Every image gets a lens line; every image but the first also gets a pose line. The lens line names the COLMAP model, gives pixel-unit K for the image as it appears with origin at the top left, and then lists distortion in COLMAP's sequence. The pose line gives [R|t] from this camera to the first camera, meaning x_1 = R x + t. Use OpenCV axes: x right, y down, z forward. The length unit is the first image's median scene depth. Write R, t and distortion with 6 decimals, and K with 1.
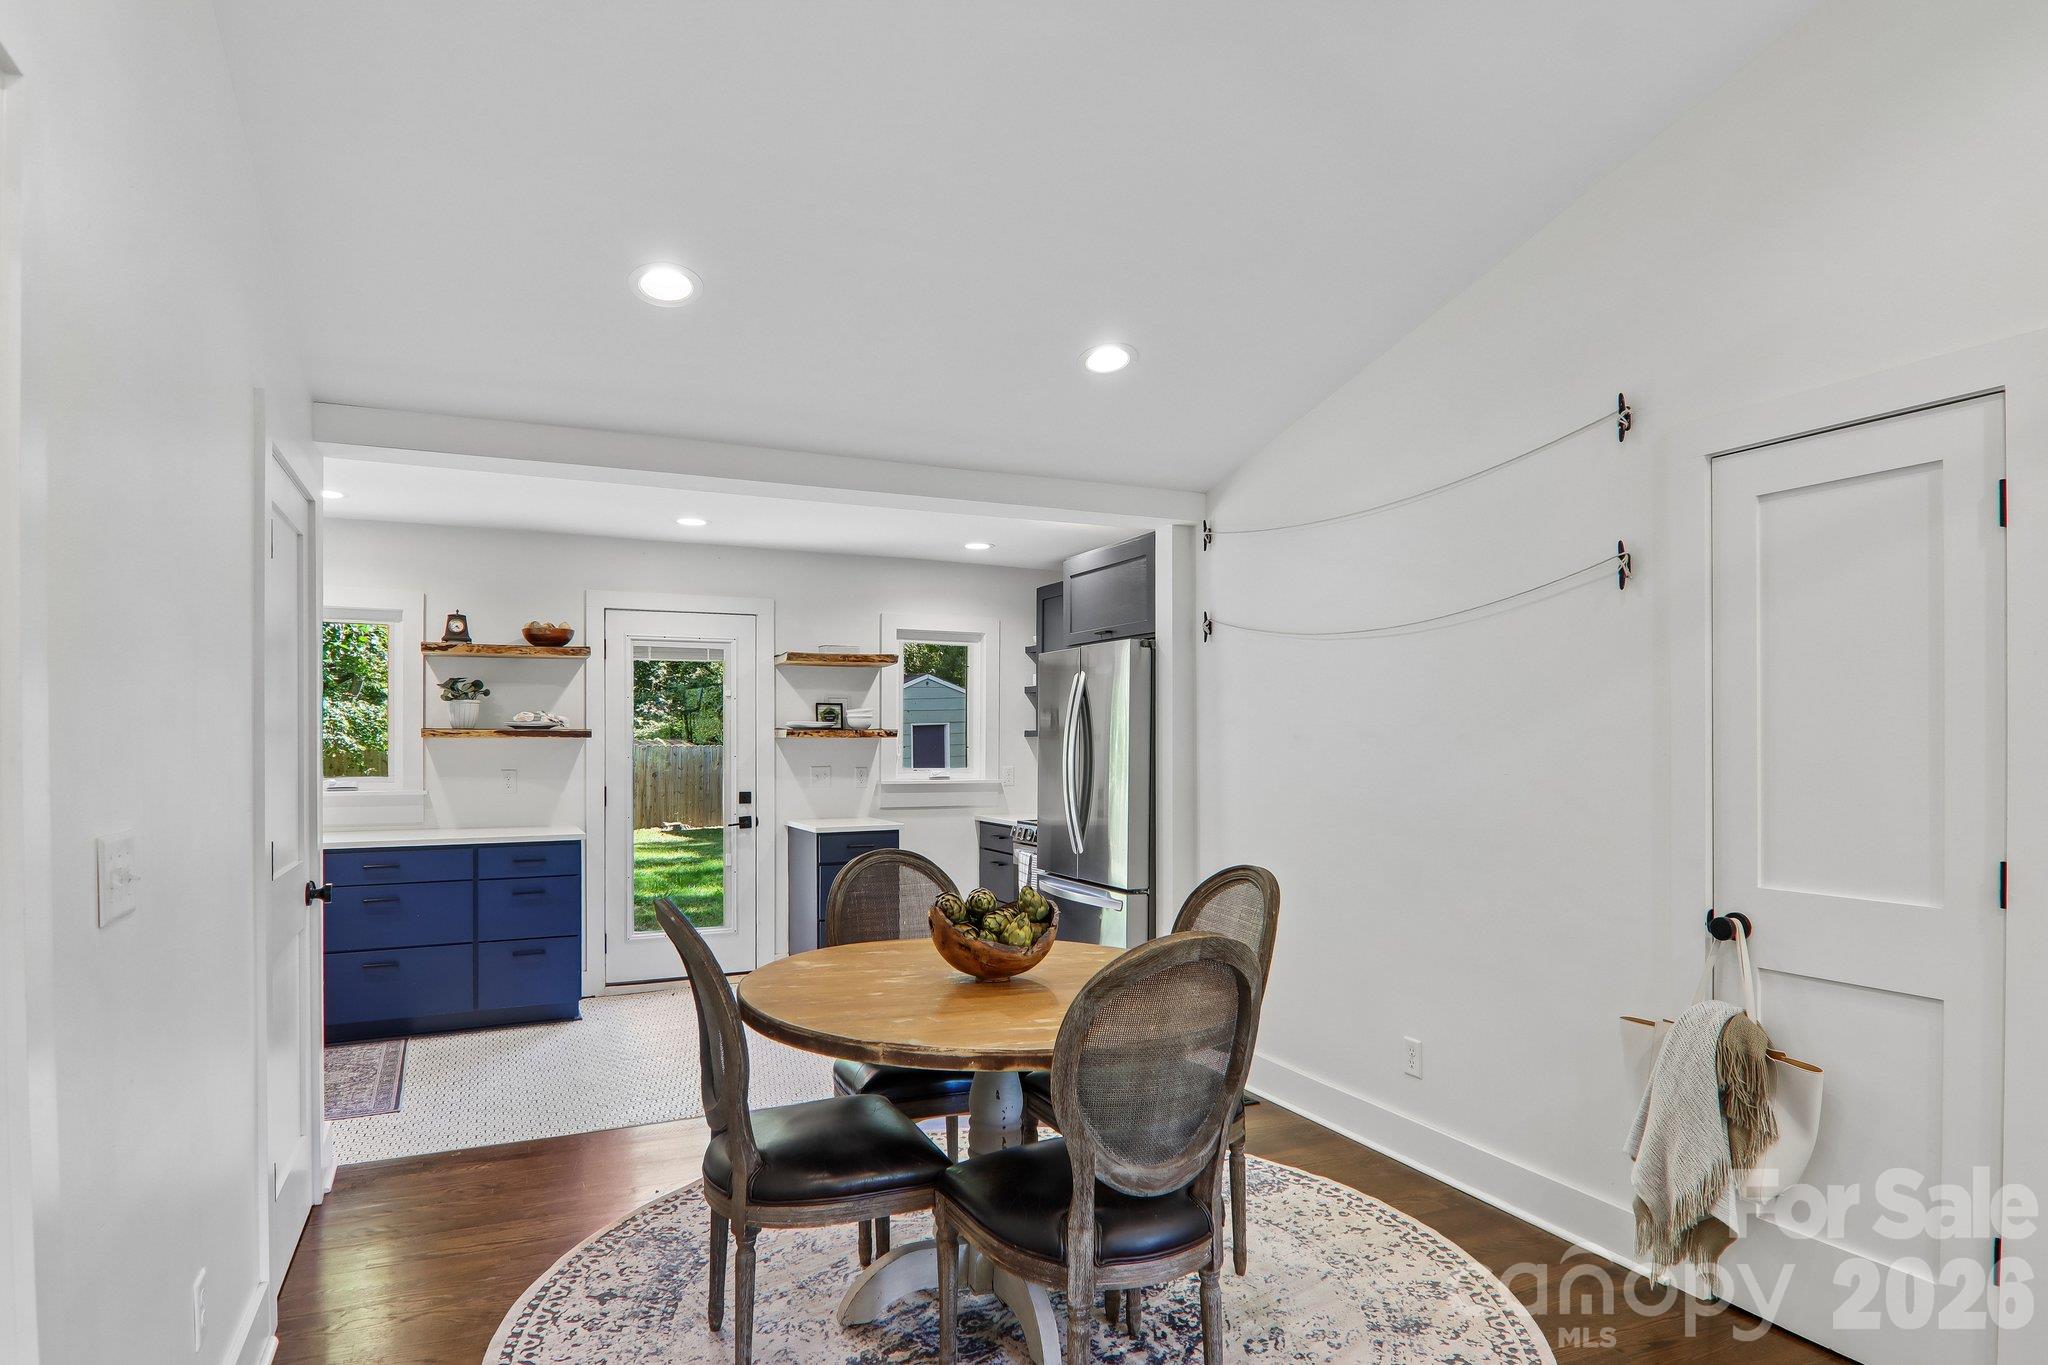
lens RADIAL K [[1138.0, 0, 1027.4], [0, 1138.0, 741.6], [0, 0, 1]] dist [0.000624, -0.030712]
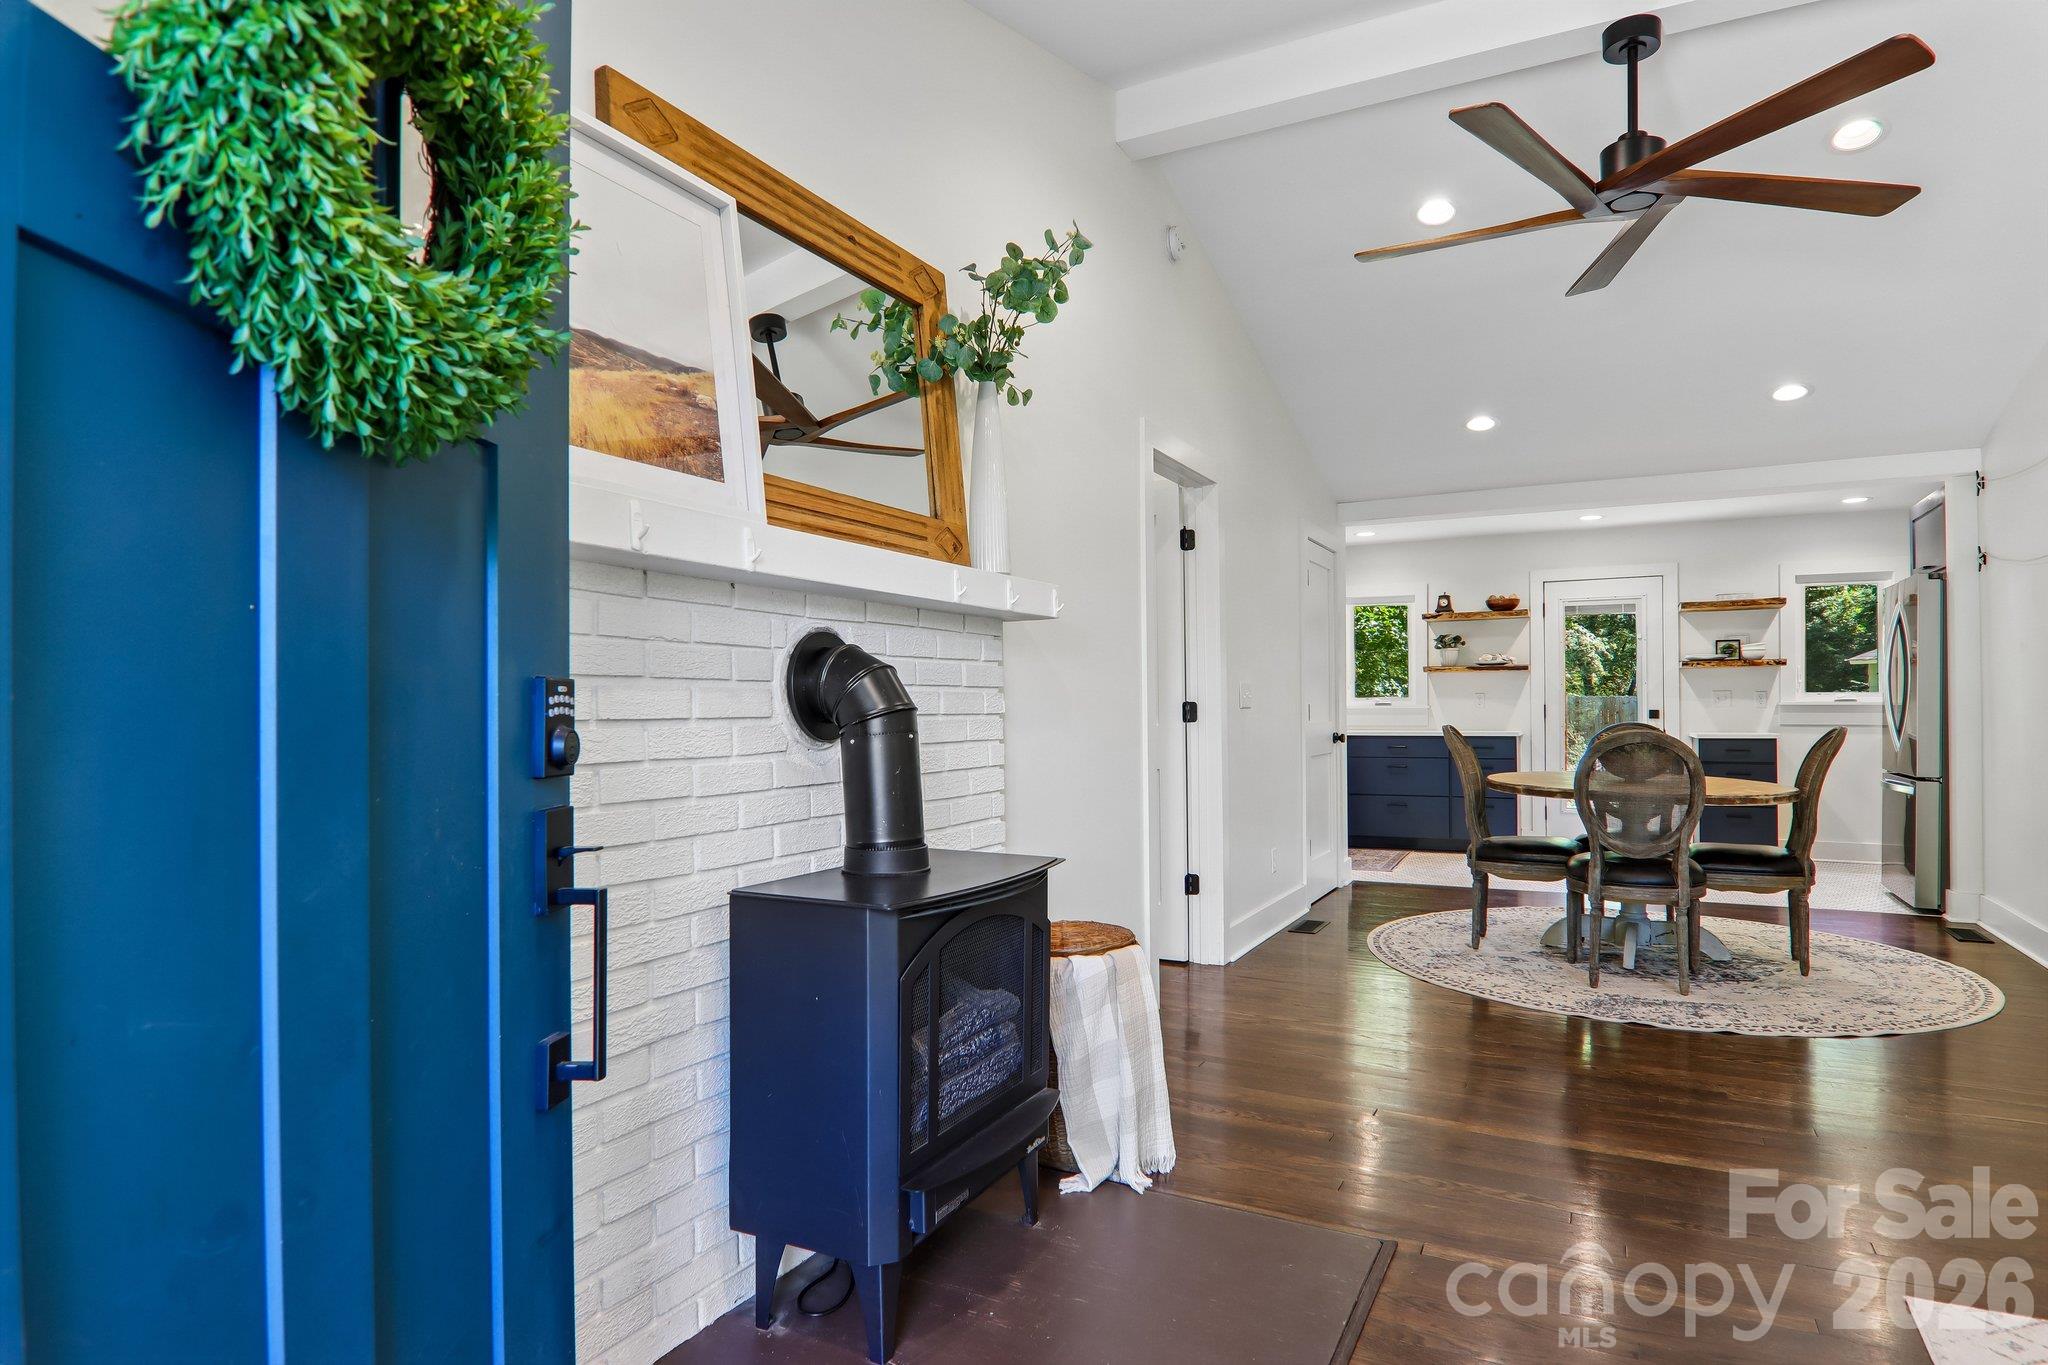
lens RADIAL K [[1133.8, 0, 1027.1], [0, 1133.8, 702.3], [0, 0, 1]] dist [0.005996, -0.020896]
pose [[0.606461, -0.005788, -0.795092, 0.393725], [0.004679, 0.999982, -0.003710, 0.040527], [0.795099, -0.001471, 0.606477, -0.417796]]
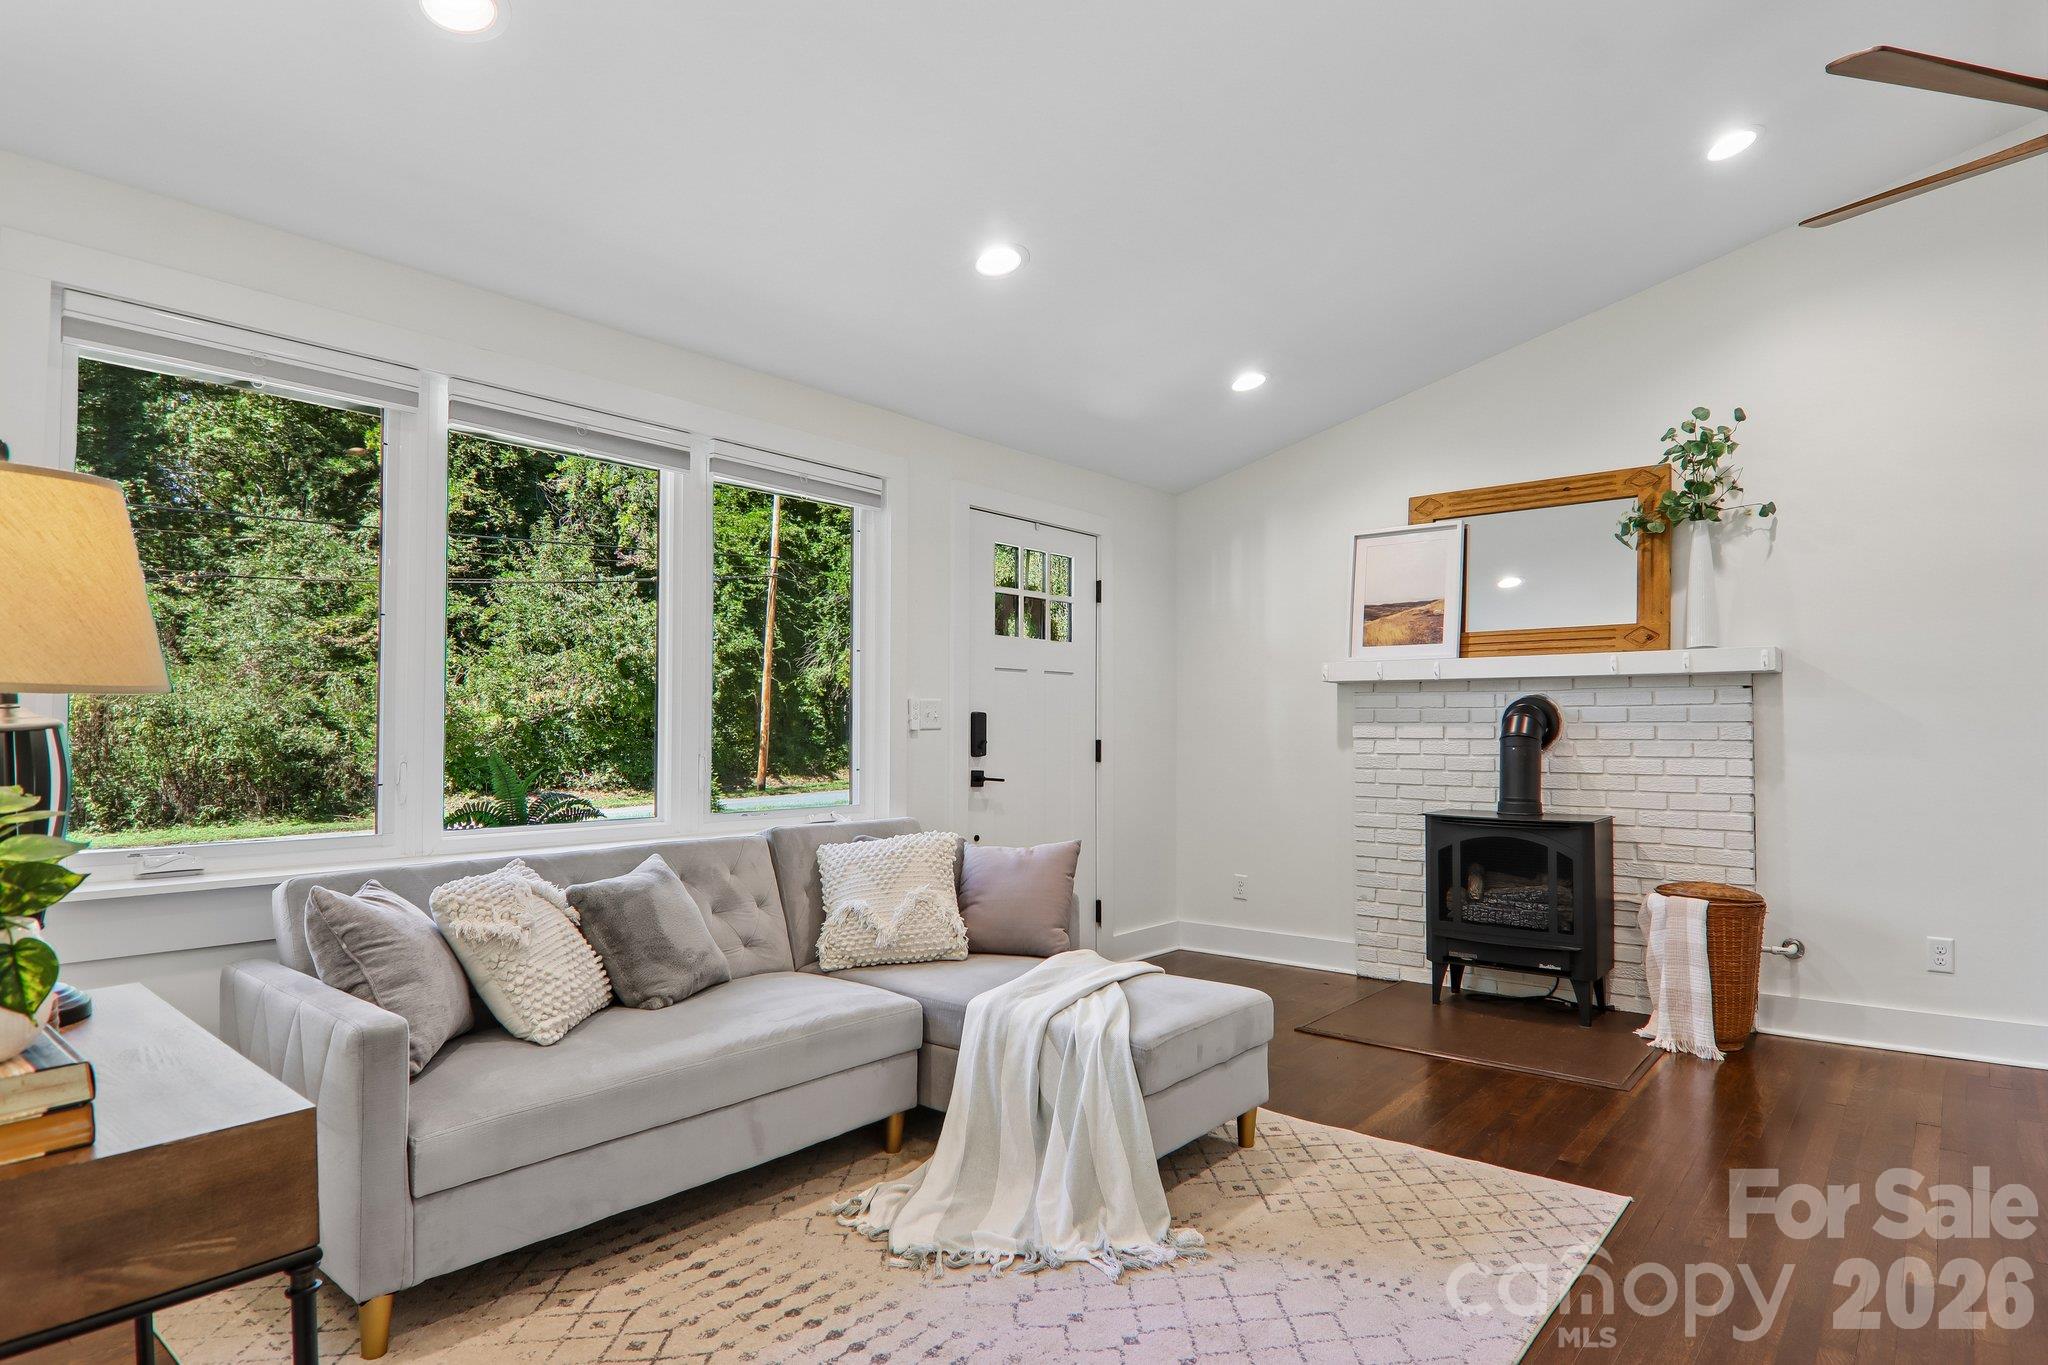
lens RADIAL K [[1133.8, 0, 1027.1], [0, 1133.8, 702.3], [0, 0, 1]] dist [0.005996, -0.020896]
pose [[-0.902829, -0.010012, -0.429882, 0.708942], [-0.000154, 0.999736, -0.022961, 0.036018], [0.429999, -0.020663, -0.902593, 0.344739]]
